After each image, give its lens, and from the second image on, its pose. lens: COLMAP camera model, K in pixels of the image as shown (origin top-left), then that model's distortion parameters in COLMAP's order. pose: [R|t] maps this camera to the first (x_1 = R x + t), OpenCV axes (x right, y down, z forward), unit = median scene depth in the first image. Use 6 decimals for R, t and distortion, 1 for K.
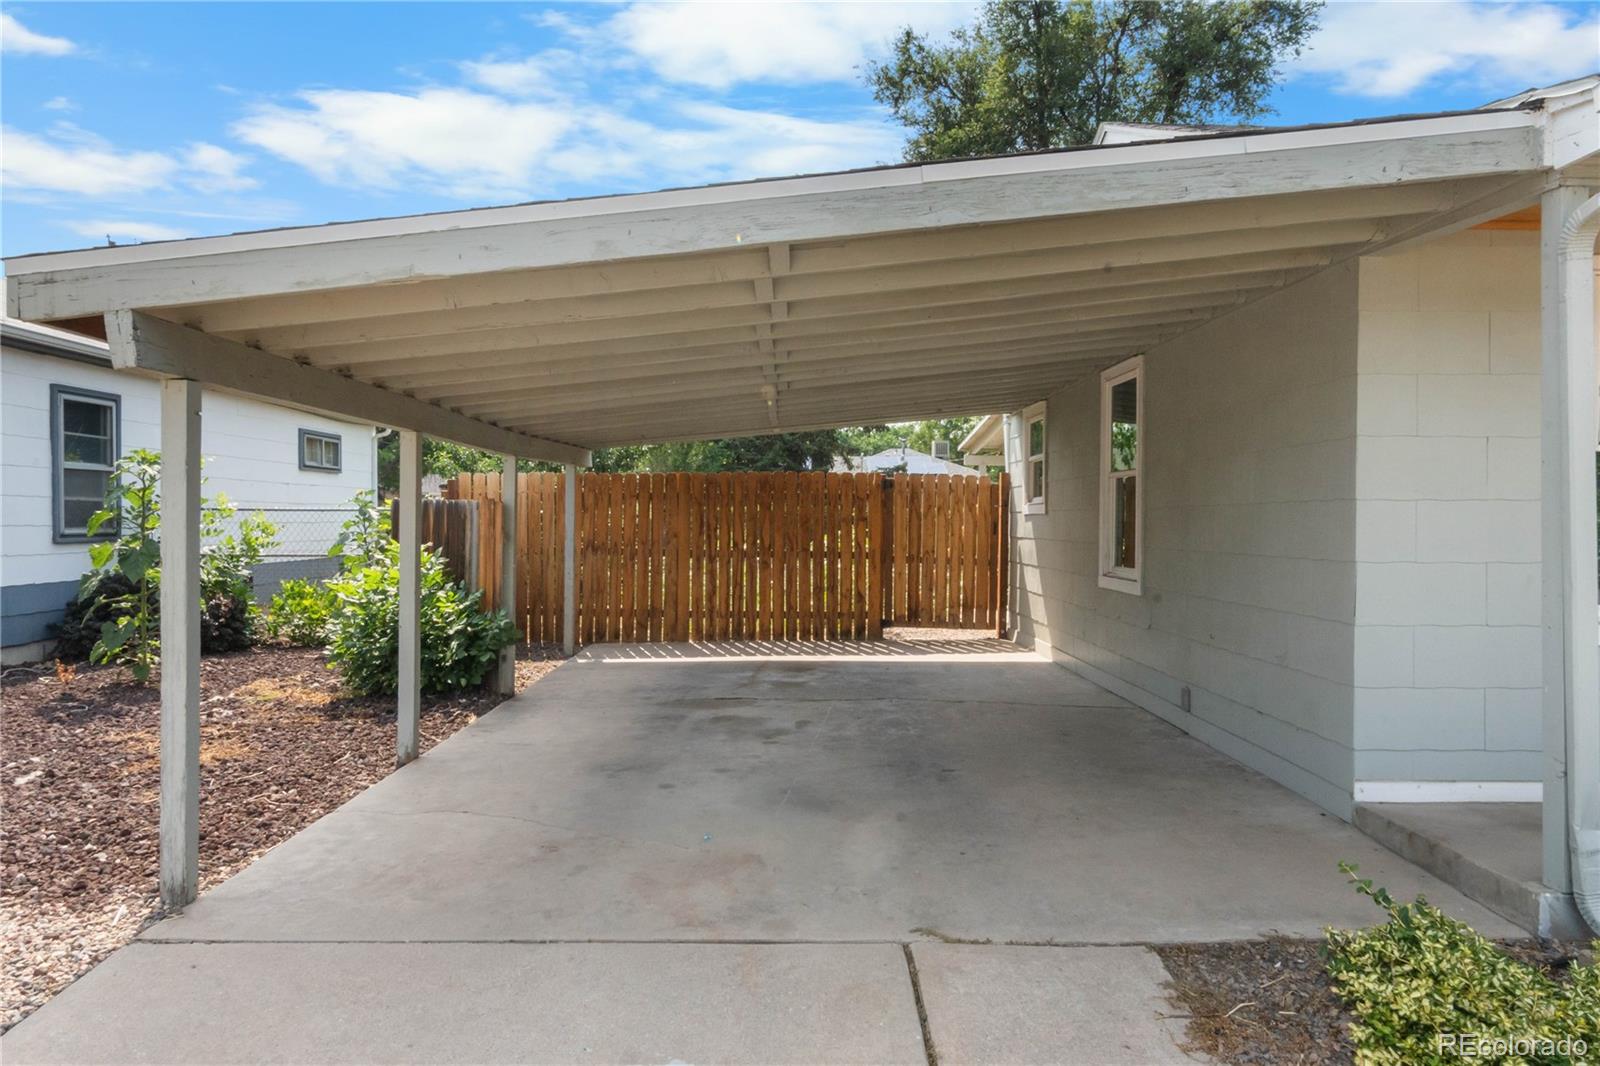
lens RADIAL K [[982.3, 0, 796.0], [0, 982.3, 536.4], [0, 0, 1]] dist [-0.005453, -0.000718]
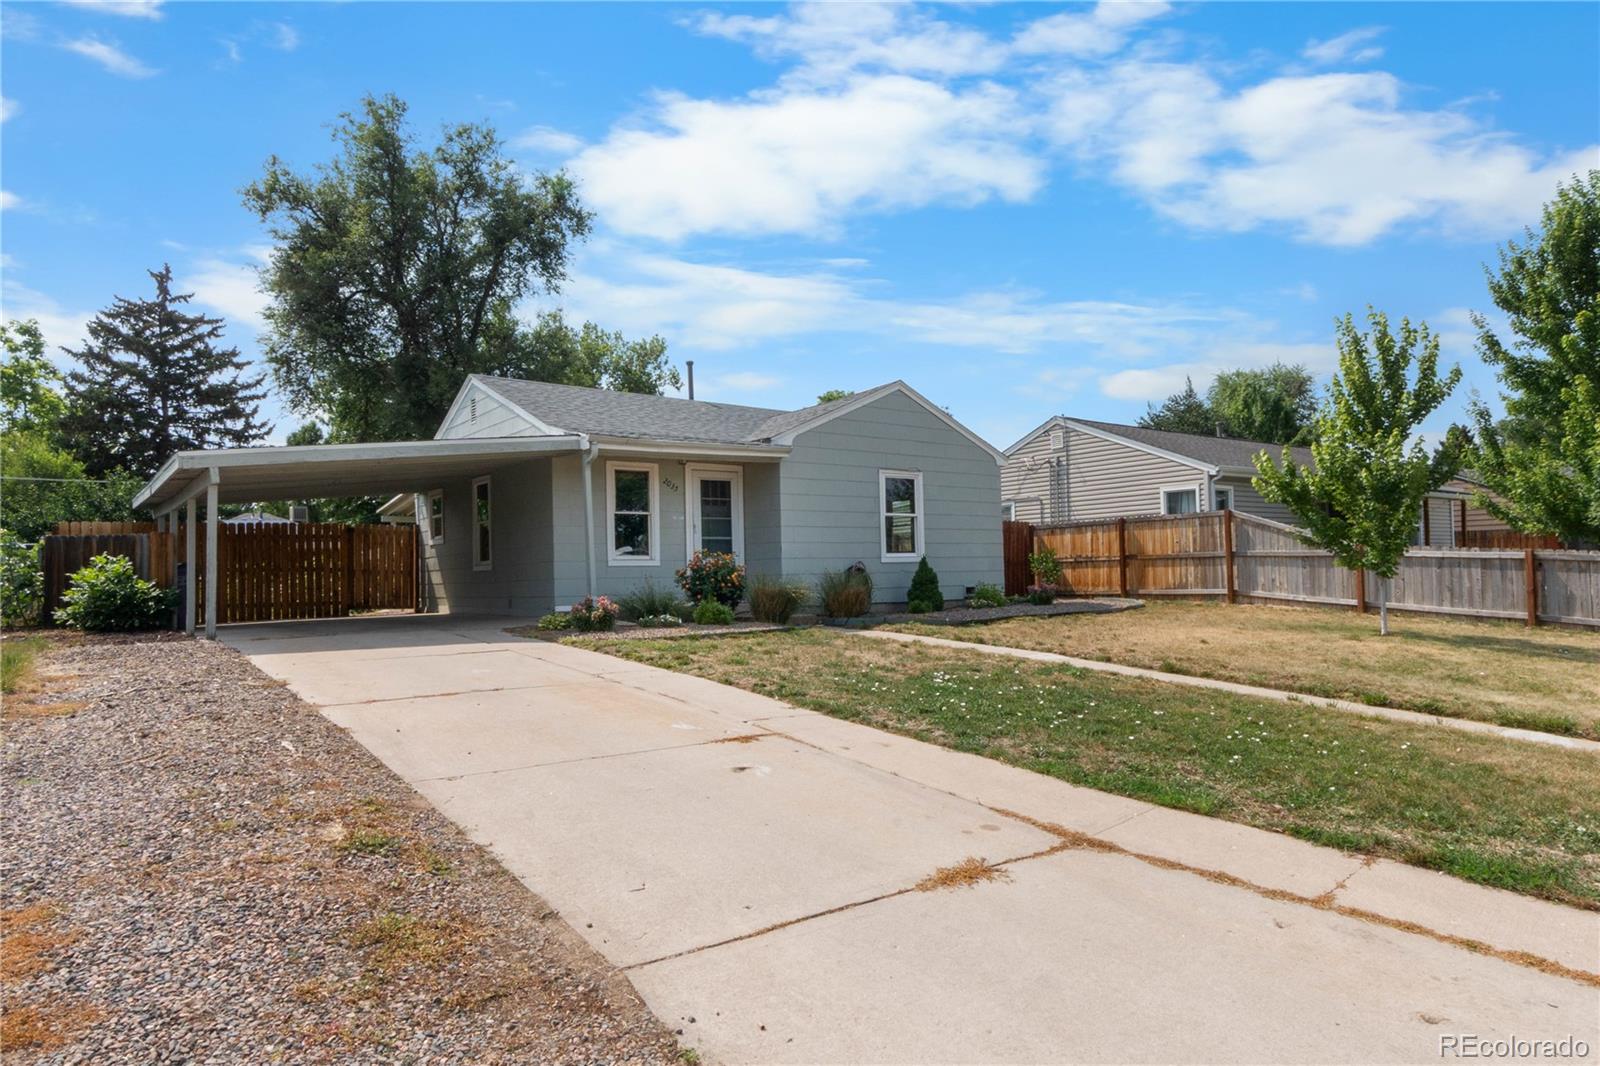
lens RADIAL K [[982.3, 0, 799.5], [0, 982.3, 544.0], [0, 0, 1]] dist [-0.005453, -0.000718]
pose [[0.792497, -0.003231, 0.609867, -0.355345], [0.041259, 0.997979, -0.048328, 0.094371], [-0.608479, 0.063462, 0.791029, -0.938570]]
